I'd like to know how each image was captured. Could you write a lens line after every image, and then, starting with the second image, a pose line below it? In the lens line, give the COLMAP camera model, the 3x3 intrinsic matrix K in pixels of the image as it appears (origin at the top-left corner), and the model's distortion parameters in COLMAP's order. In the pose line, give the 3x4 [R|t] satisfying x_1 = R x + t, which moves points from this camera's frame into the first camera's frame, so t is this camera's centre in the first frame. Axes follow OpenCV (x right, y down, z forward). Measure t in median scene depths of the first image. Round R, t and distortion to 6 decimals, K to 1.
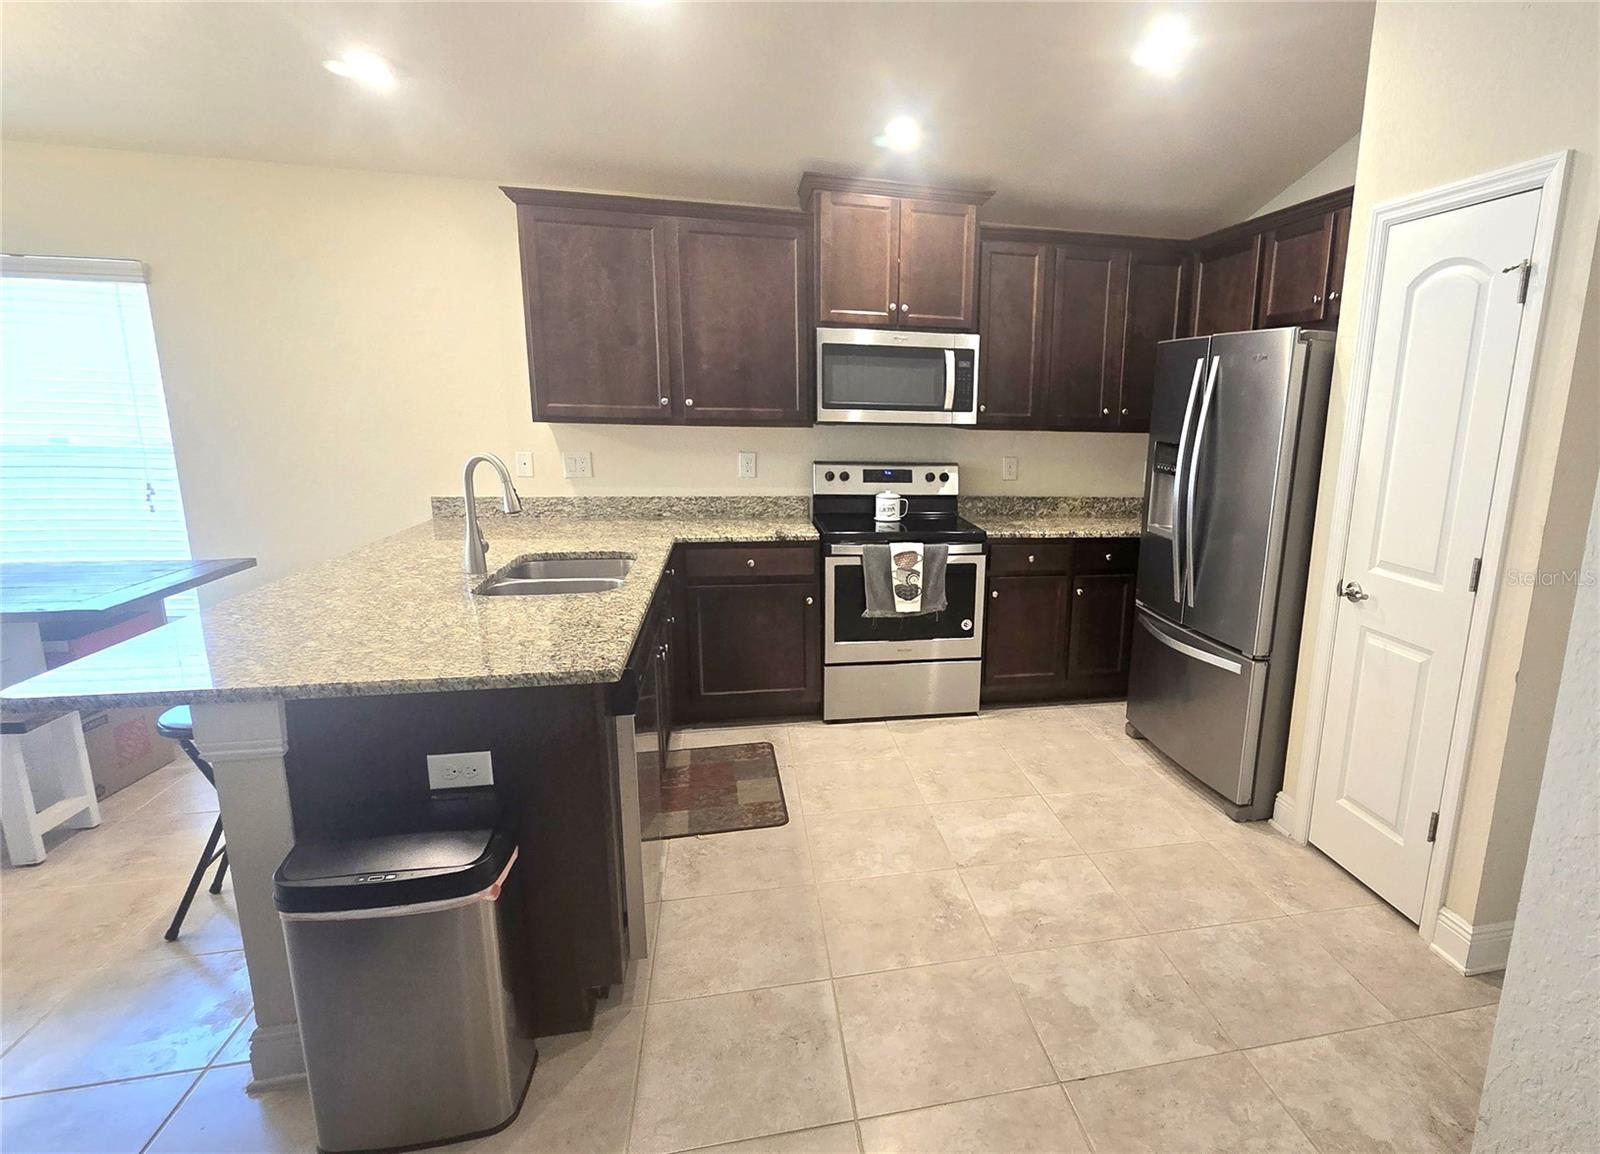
lens RADIAL K [[847.8, 0, 950.9], [0, 847.8, 585.8], [0, 0, 1]] dist [0.001766, -0.000812]
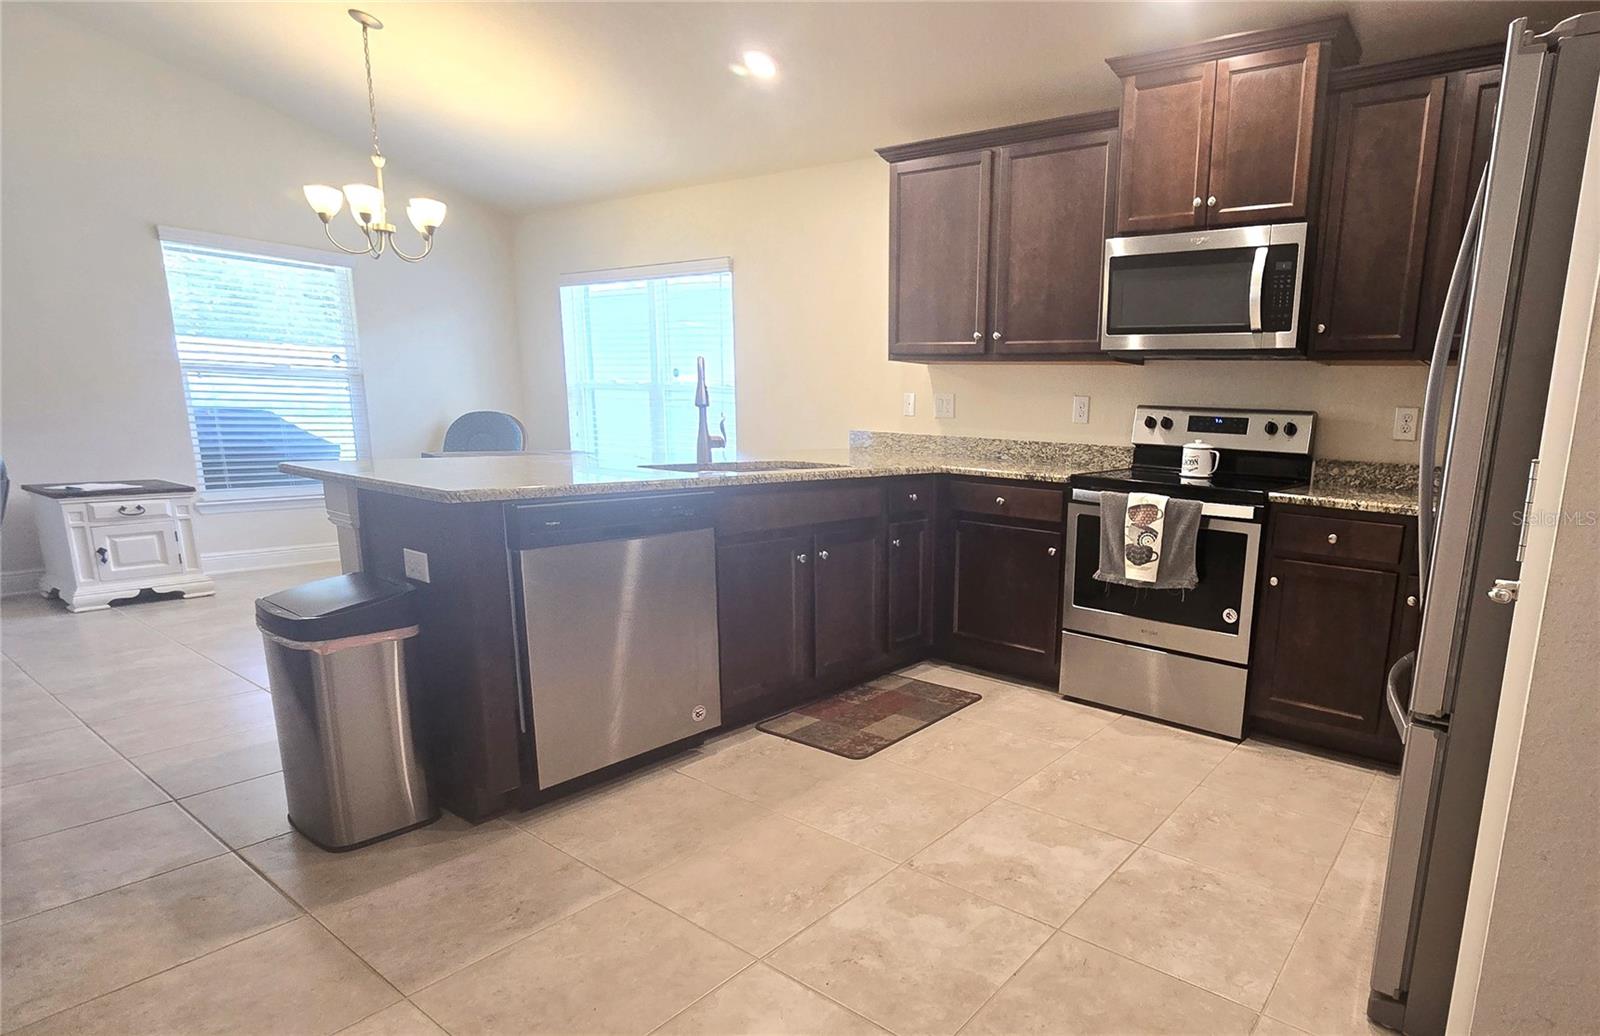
lens RADIAL K [[829.3, 0, 1013.7], [0, 829.3, 573.7], [0, 0, 1]] dist [0.003652, -0.000711]
pose [[0.687136, 0.140931, -0.712729, 0.419667], [-0.172068, 0.984664, 0.028812, 0.022247], [0.705859, 0.102840, 0.700847, 0.369308]]
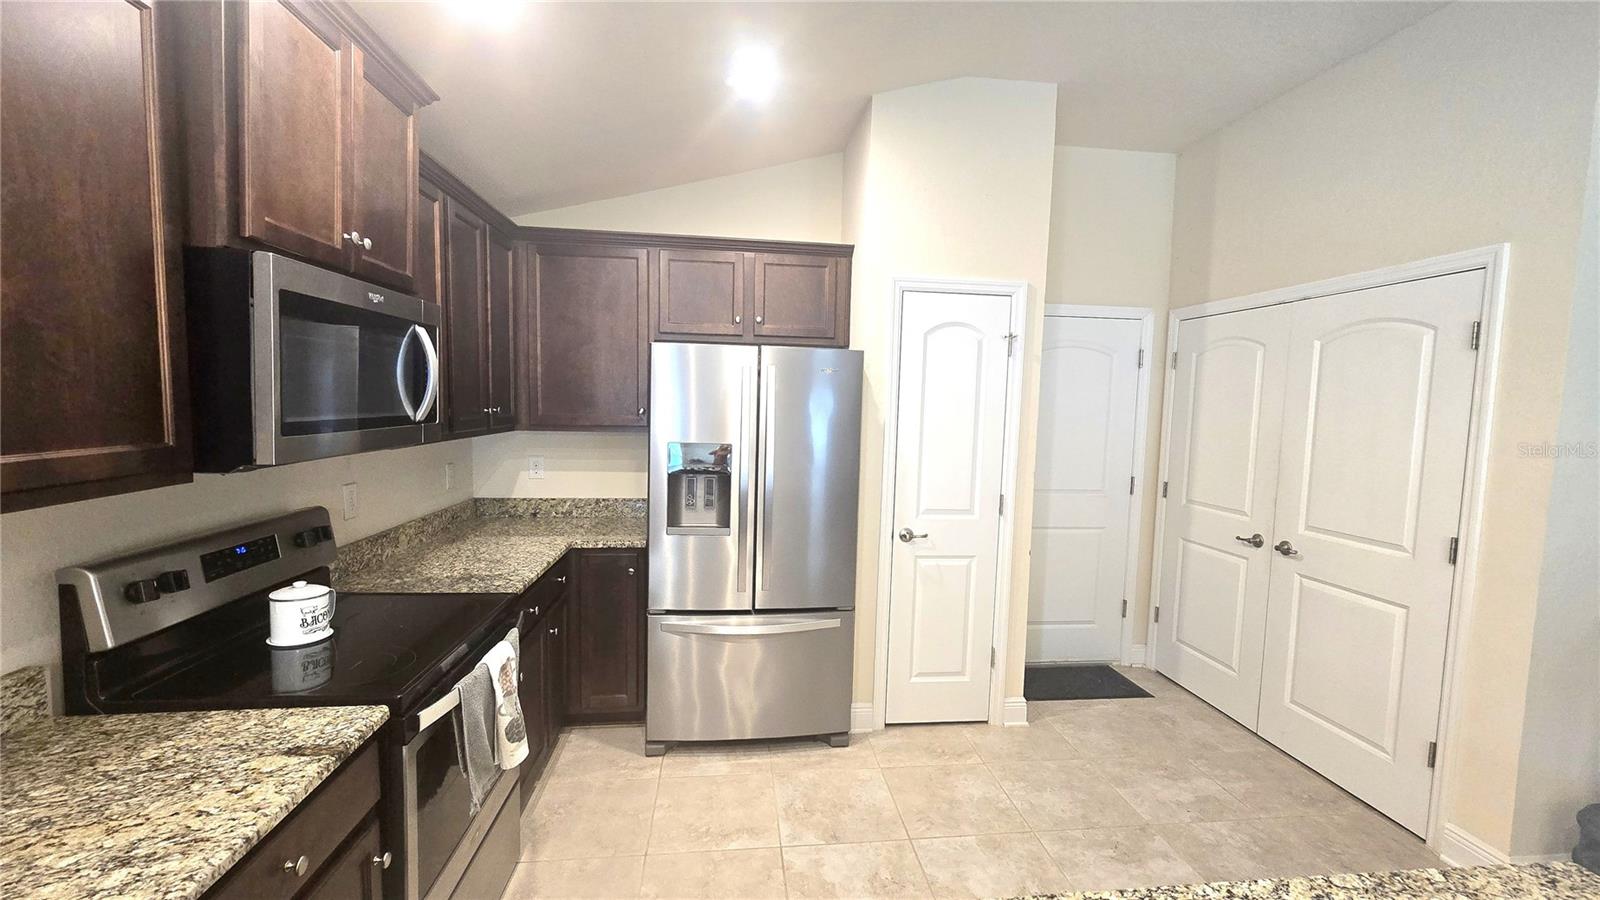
lens RADIAL K [[658.4, 0, 806.7], [0, 658.4, 452.0], [0, 0, 1]] dist [-0.001281, 0.000101]
pose [[0.131953, -0.101955, 0.985999, -0.453216], [0.189131, 0.979012, 0.075922, -0.175596], [-0.973046, 0.176465, 0.148466, 0.689846]]
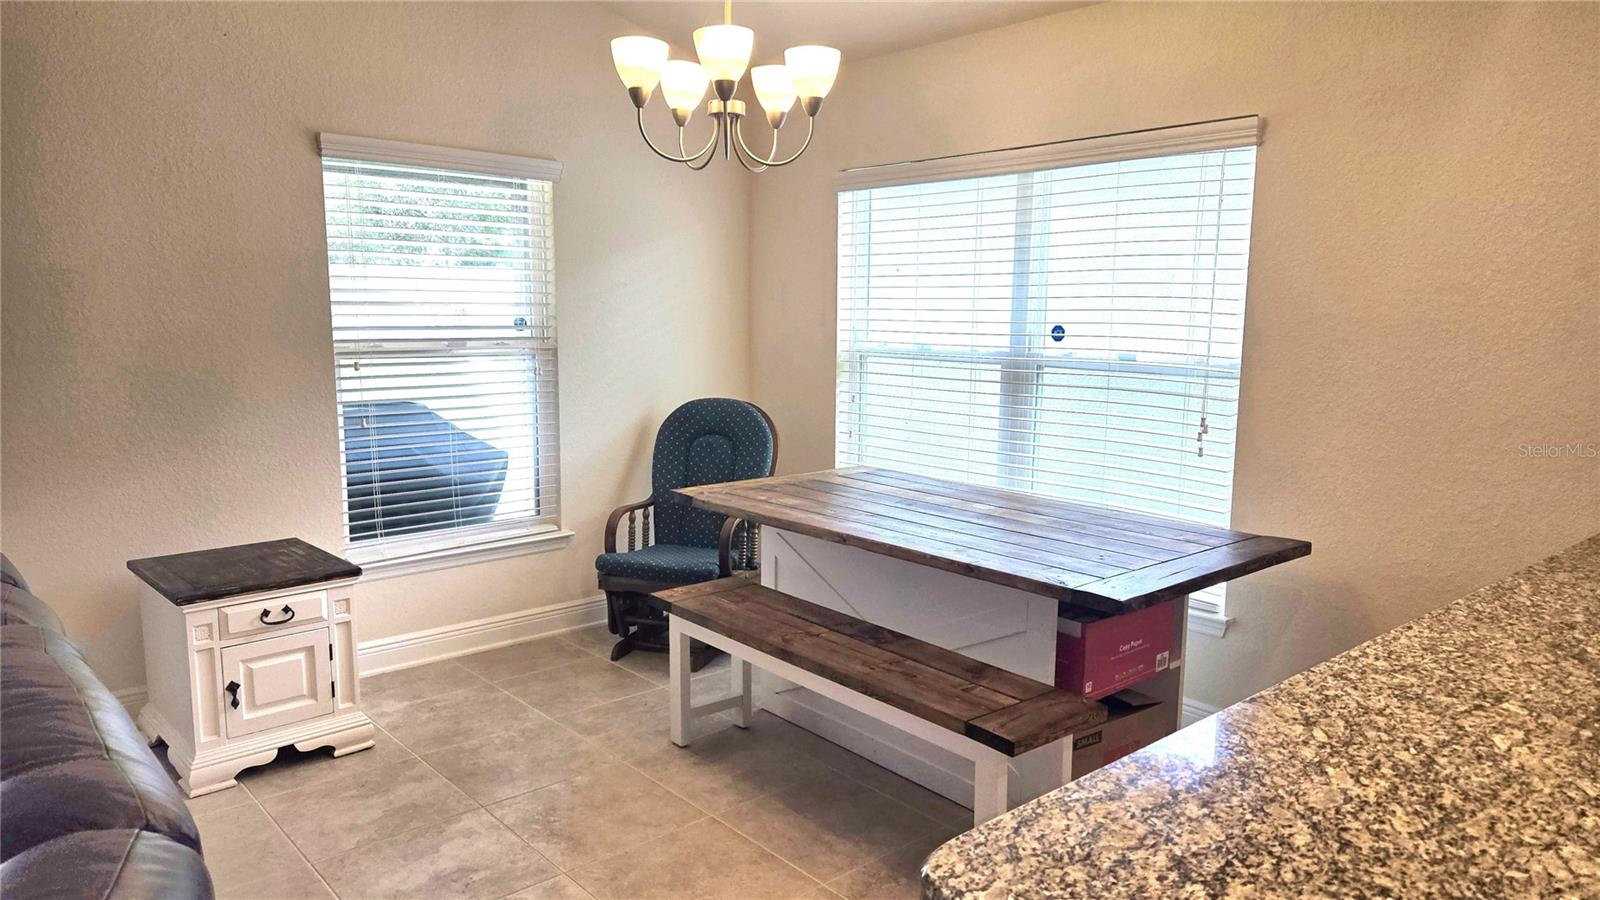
lens RADIAL K [[1075.7, 0, 810.5], [0, 1075.7, 458.5], [0, 0, 1]] dist [0.032320, -0.004452]
pose [[0.461256, 0.109238, -0.880517, -0.259375], [-0.184984, 0.982424, 0.024978, -0.044163], [0.867769, 0.151360, 0.473357, 0.251456]]
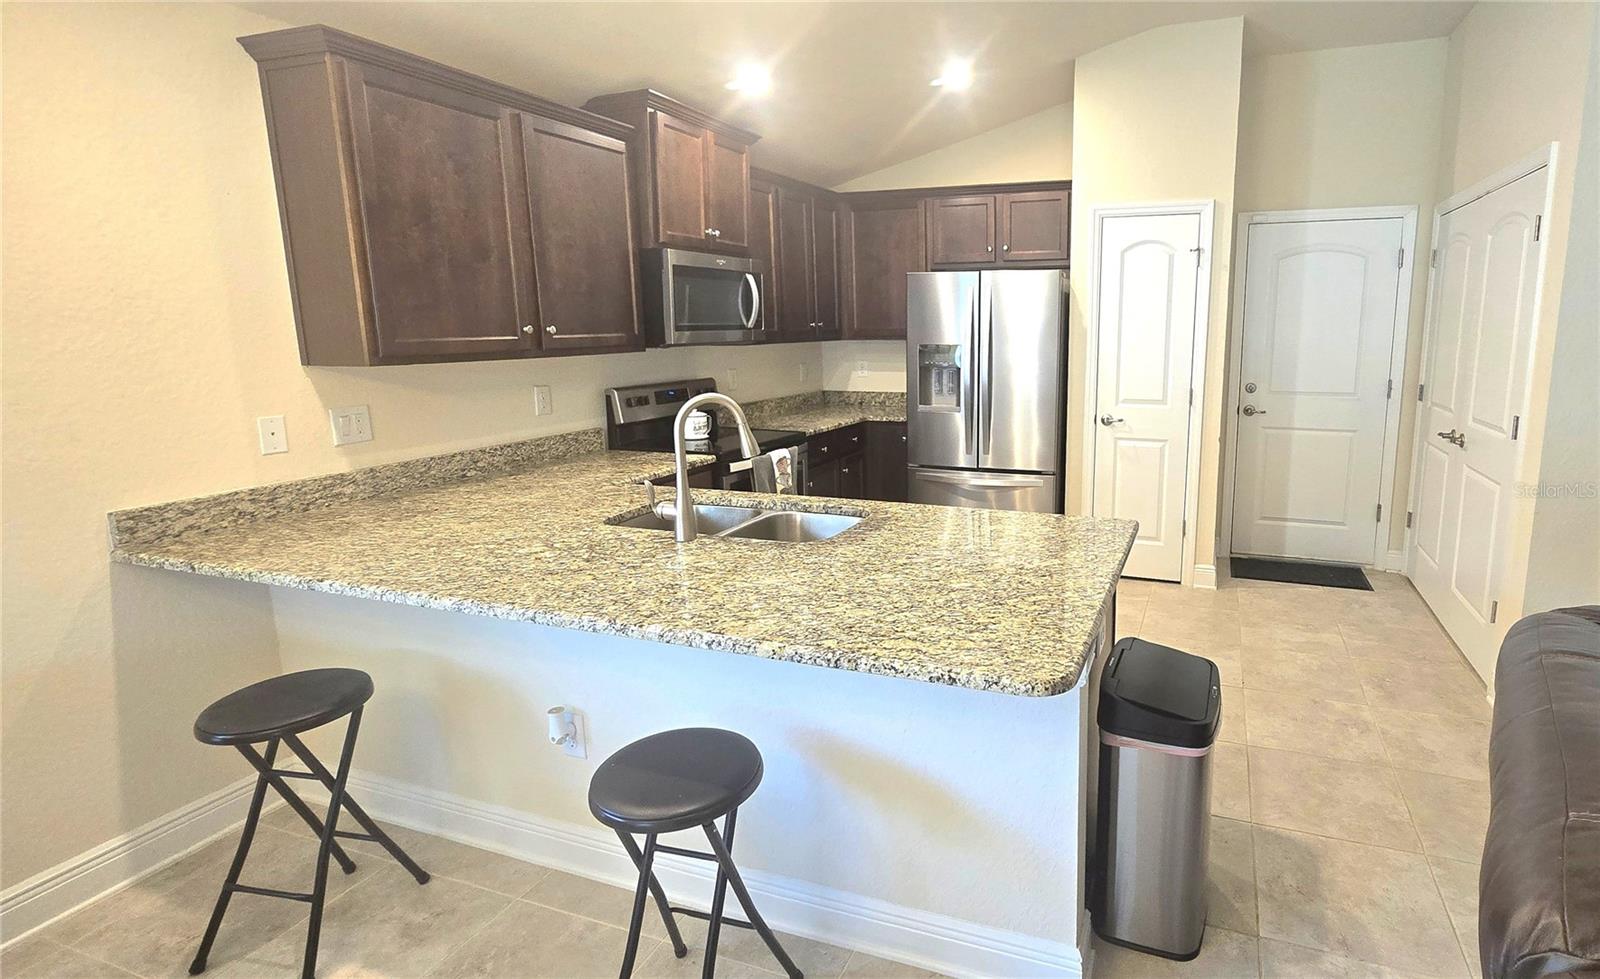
lens RADIAL K [[779.0, 0, 951.1], [0, 779.0, 452.6], [0, 0, 1]] dist [0.000970, -0.001027]
pose [[0.546718, -0.167775, 0.820336, -0.740860], [0.195653, 0.978195, 0.069666, -0.072417], [-0.814137, 0.122413, 0.567622, 0.248808]]
